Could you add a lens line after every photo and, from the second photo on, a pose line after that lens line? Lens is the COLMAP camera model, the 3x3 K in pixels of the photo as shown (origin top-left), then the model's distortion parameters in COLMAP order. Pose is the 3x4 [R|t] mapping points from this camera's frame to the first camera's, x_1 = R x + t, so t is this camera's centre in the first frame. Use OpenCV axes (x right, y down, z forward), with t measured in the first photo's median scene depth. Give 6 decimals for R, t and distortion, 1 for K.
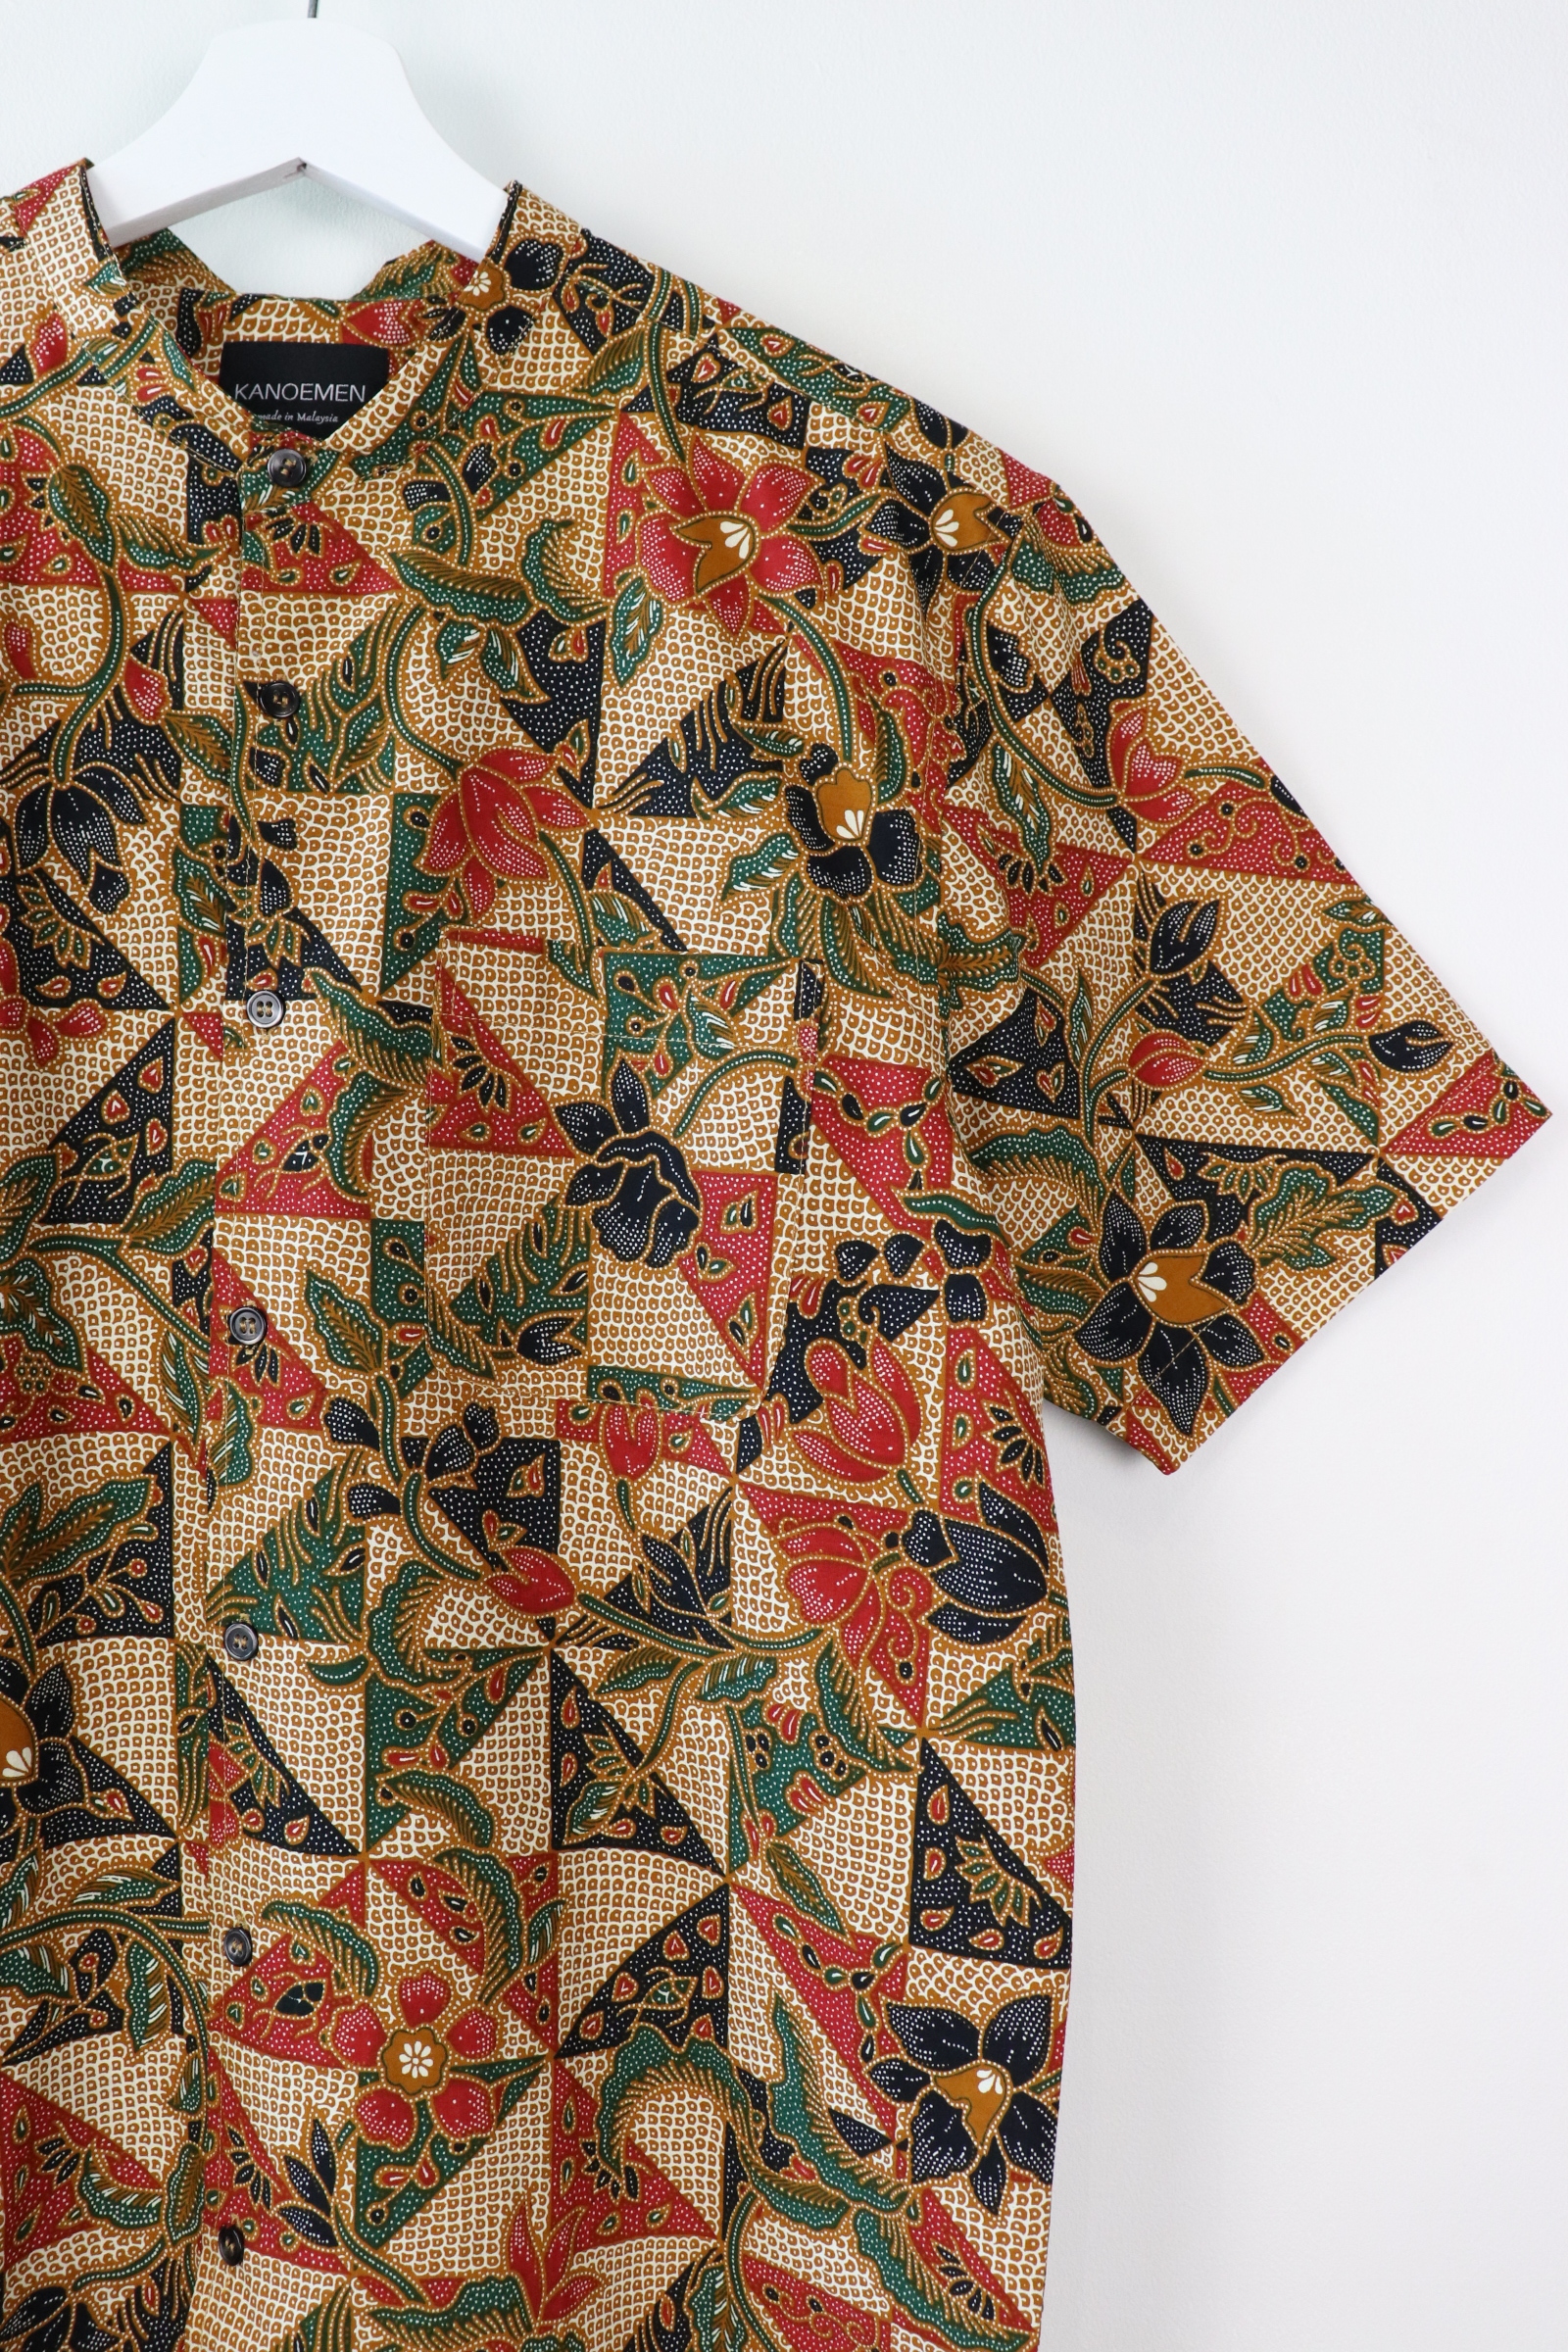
lens RADIAL K [[1907.2, 0, 792.1], [0, 1907.2, 1164.0], [0, 0, 1]] dist [-0.180911, 0.149753]
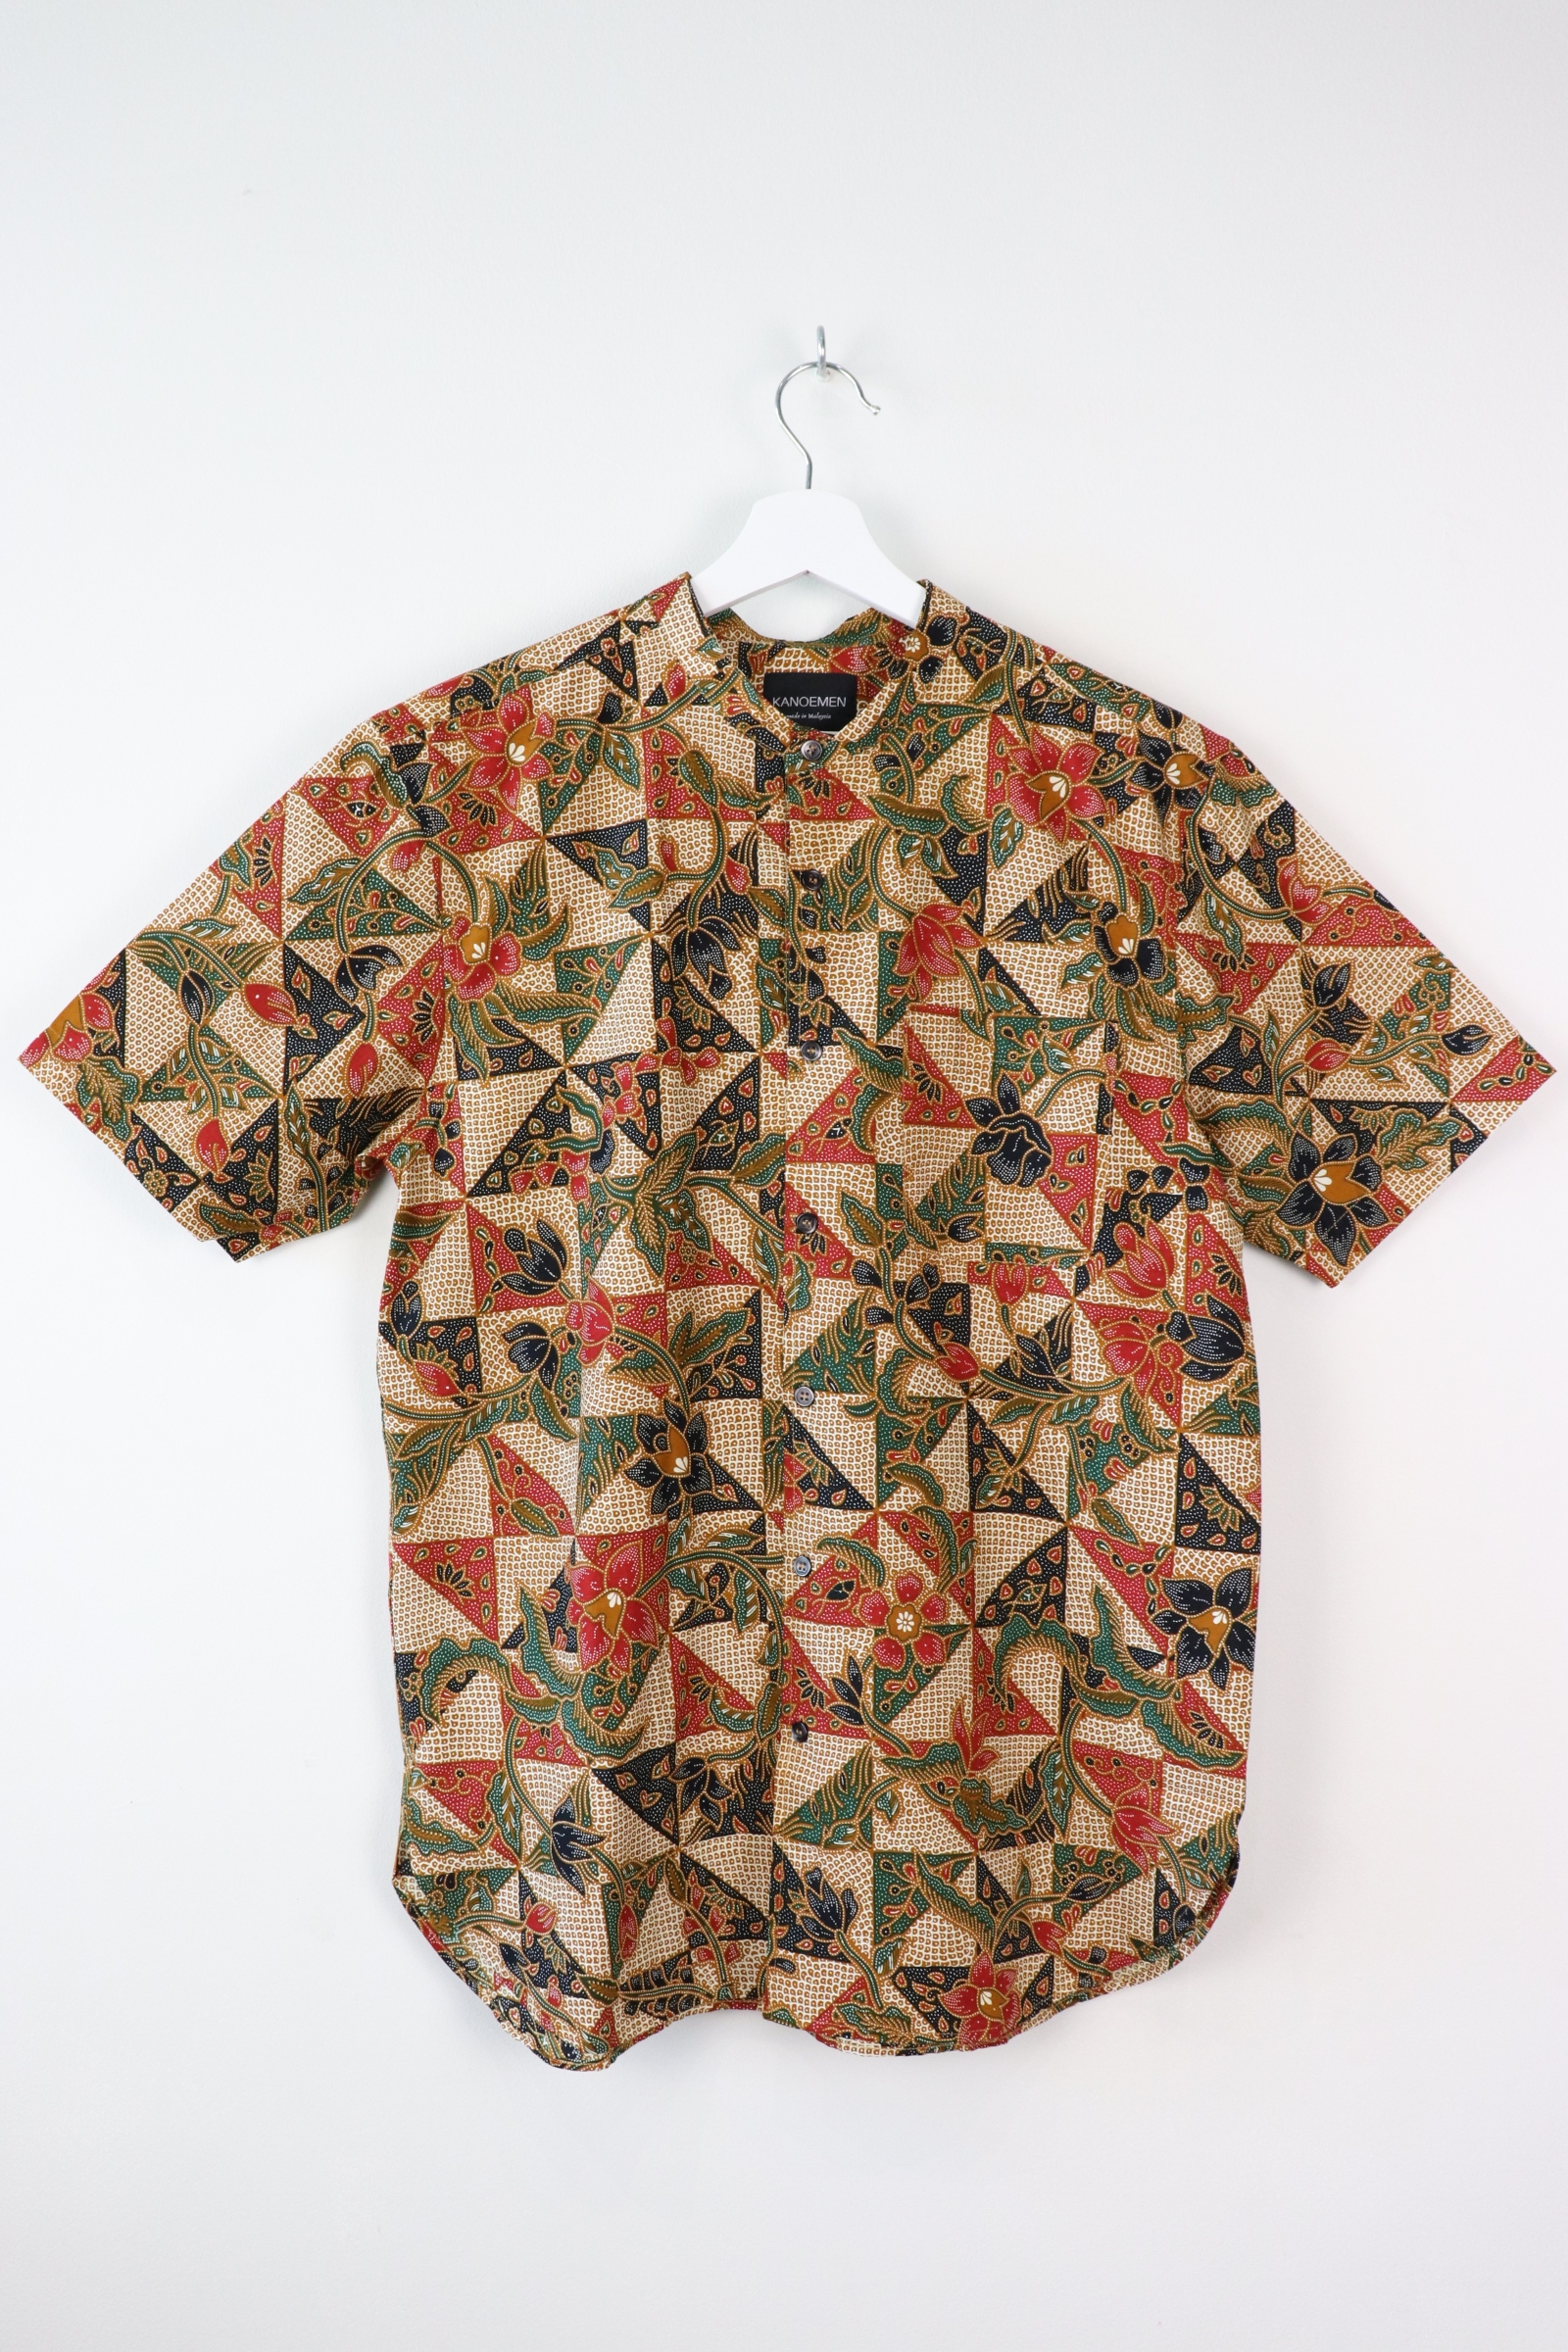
lens RADIAL K [[1907.2, 0, 792.1], [0, 1907.2, 1164.0], [0, 0, 1]] dist [-0.180911, 0.149753]
pose [[0.999264, -0.020930, -0.032151, -0.241277], [0.021618, 0.999542, 0.021191, -0.011959], [0.031693, -0.021870, 0.999258, -0.858261]]
